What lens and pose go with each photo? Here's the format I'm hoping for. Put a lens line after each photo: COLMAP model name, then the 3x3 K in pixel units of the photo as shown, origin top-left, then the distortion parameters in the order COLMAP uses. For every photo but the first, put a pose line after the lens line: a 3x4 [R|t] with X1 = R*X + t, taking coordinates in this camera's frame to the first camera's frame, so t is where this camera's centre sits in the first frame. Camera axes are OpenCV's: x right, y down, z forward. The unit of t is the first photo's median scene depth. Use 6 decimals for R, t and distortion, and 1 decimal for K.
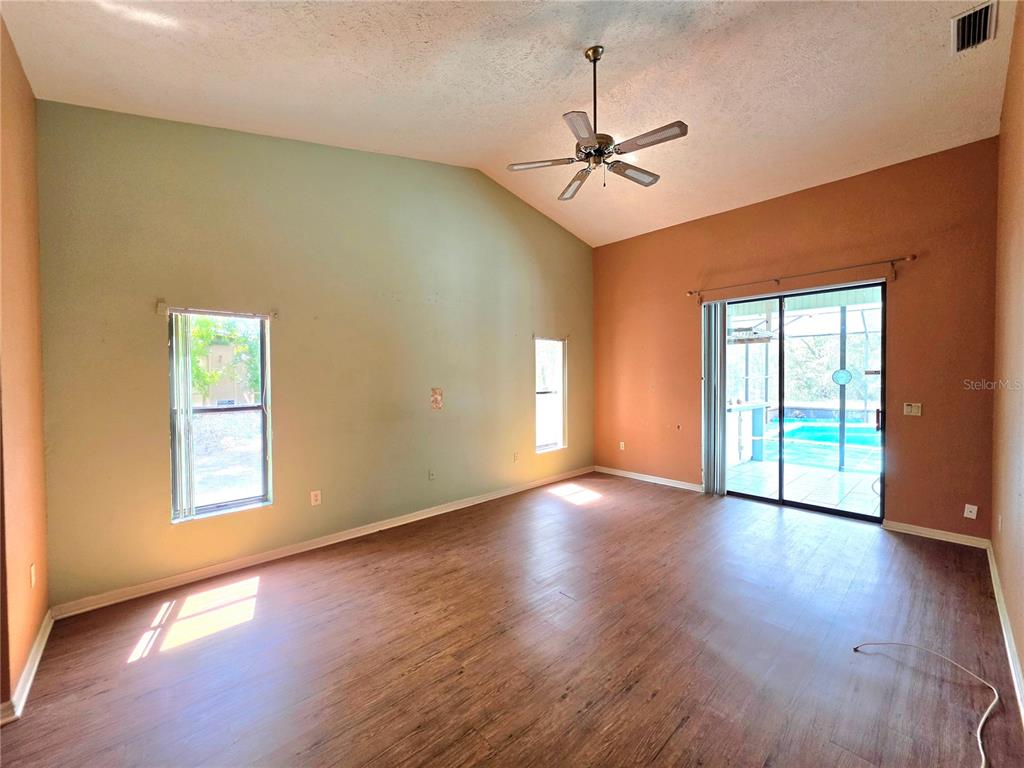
lens RADIAL K [[409.0, 0, 514.8], [0, 409.0, 382.8], [0, 0, 1]] dist [-0.001528, 0.000079]
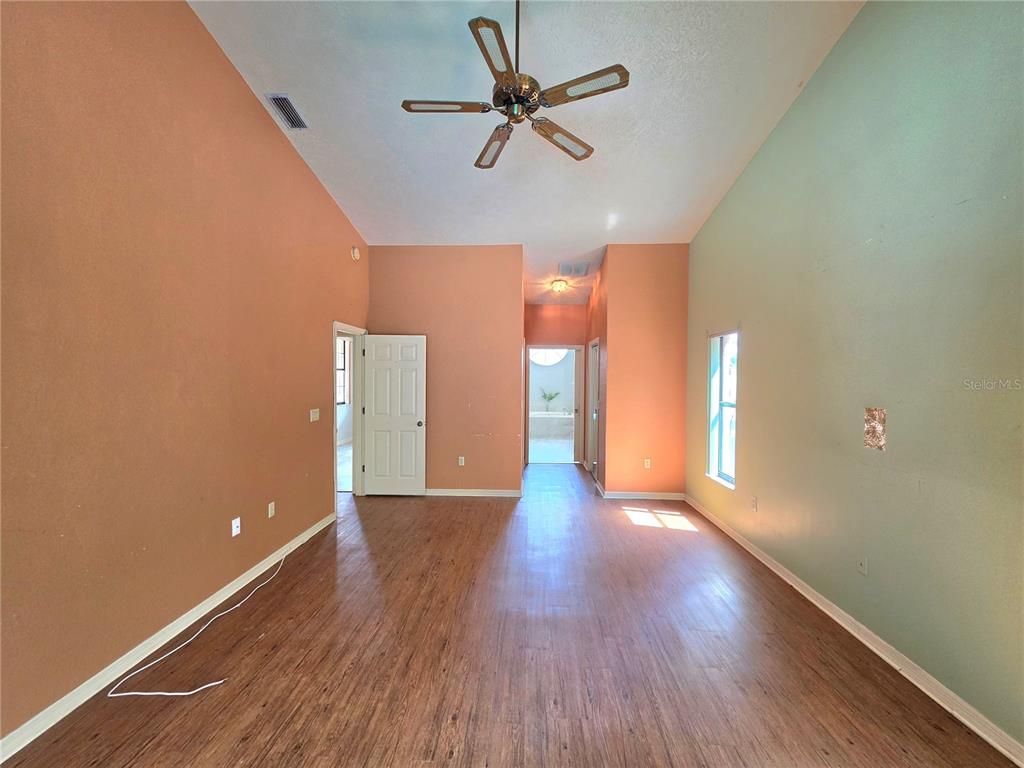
lens RADIAL K [[411.4, 0, 516.6], [0, 411.4, 384.0], [0, 0, 1]] dist [-0.003161, 0.000143]
pose [[-0.702919, 0.014231, -0.711128, 0.769402], [-0.016671, 0.999196, 0.036475, -0.044707], [0.711075, 0.037494, -0.702116, 1.575072]]
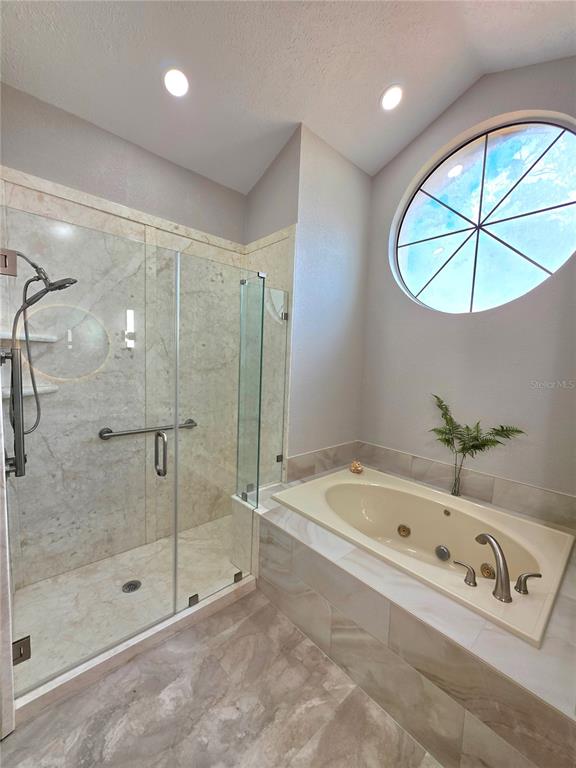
lens RADIAL K [[308.6, 0, 291.2], [0, 308.6, 386.2], [0, 0, 1]] dist [-0.003161, 0.000143]
pose [[-0.999448, -0.032619, 0.006341, -1.846643], [-0.031756, 0.993775, 0.106786, 0.027036], [-0.009785, 0.106525, -0.994262, -0.246831]]
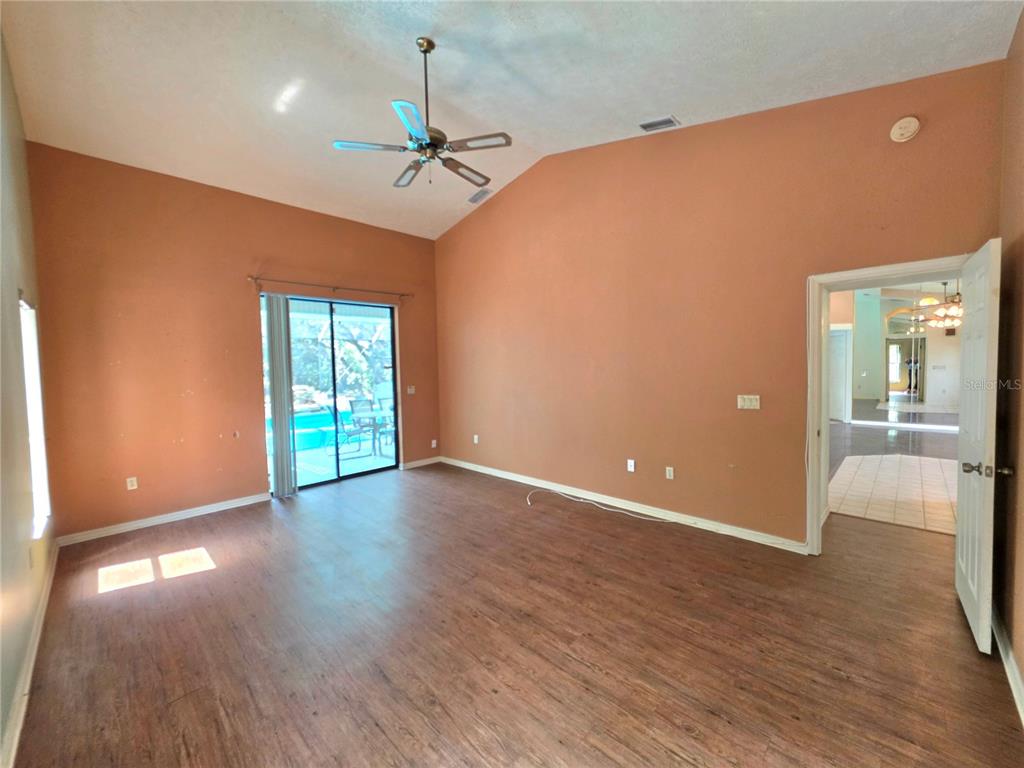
lens RADIAL K [[409.0, 0, 514.8], [0, 409.0, 382.8], [0, 0, 1]] dist [-0.001528, 0.000079]
pose [[-0.049842, -0.035963, 0.998109, -0.834513], [0.043302, 0.998334, 0.038133, -0.007956], [-0.997818, 0.045121, -0.048201, 0.860917]]
